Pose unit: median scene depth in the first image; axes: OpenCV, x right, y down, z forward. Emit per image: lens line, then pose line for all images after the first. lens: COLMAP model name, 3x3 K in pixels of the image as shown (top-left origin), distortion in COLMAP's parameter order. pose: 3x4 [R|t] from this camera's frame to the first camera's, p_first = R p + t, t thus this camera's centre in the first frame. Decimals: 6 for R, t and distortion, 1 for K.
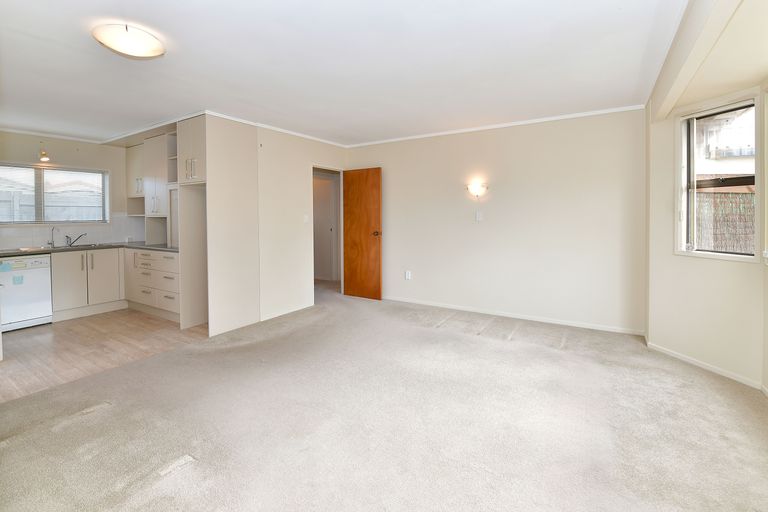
lens RADIAL K [[351.9, 0, 384.4], [0, 351.9, 224.4], [0, 0, 1]] dist [-0.002358, -0.000182]
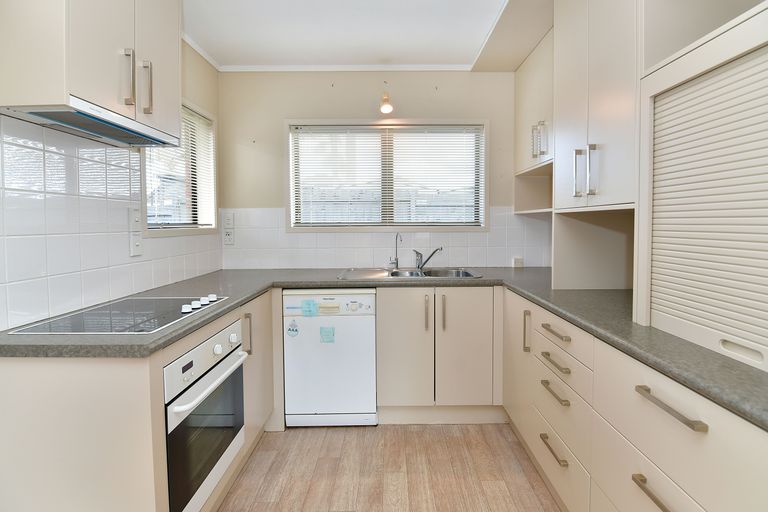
lens RADIAL K [[351.9, 0, 384.4], [0, 351.9, 224.4], [0, 0, 1]] dist [-0.002358, -0.000182]
pose [[0.525795, 0.009298, -0.850561, -0.484632], [-0.023734, 0.999711, -0.003743, -0.004372], [0.850280, 0.022155, 0.525864, 0.690002]]
